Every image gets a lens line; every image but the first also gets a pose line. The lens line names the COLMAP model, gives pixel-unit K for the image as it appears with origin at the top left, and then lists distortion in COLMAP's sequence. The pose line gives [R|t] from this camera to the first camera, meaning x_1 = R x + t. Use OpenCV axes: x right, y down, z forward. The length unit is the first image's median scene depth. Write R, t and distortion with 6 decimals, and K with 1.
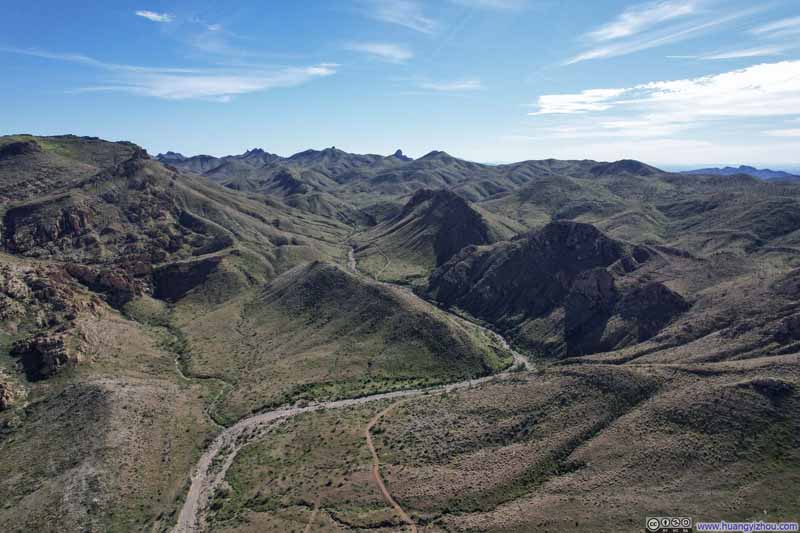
lens RADIAL K [[512.8, 0, 399.4], [0, 512.8, 267.1], [0, 0, 1]] dist [-0.003292, 0.000633]
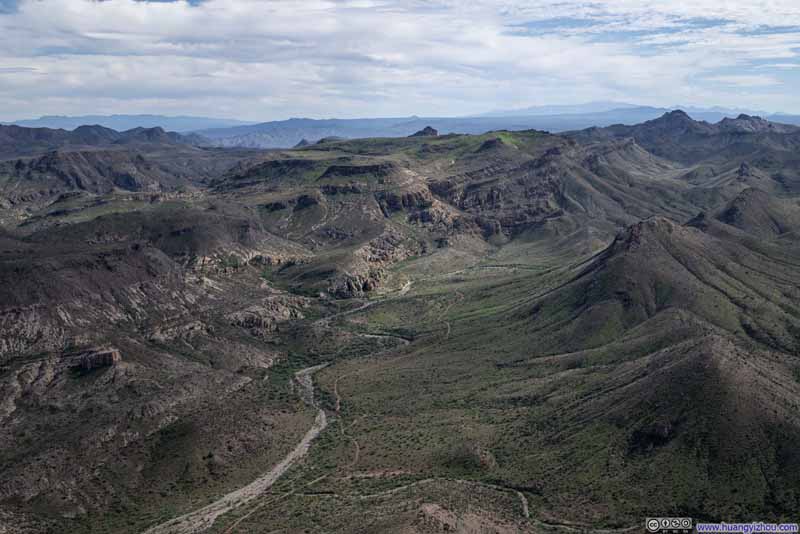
lens RADIAL K [[982.8, 0, 398.5], [0, 982.8, 262.0], [0, 0, 1]] dist [0.017583, 0.000000]
pose [[0.669511, 0.113465, -0.734085, 1.521464], [-0.146538, 0.989018, 0.019221, 0.110639], [0.728204, 0.094702, 0.678786, -1.372196]]
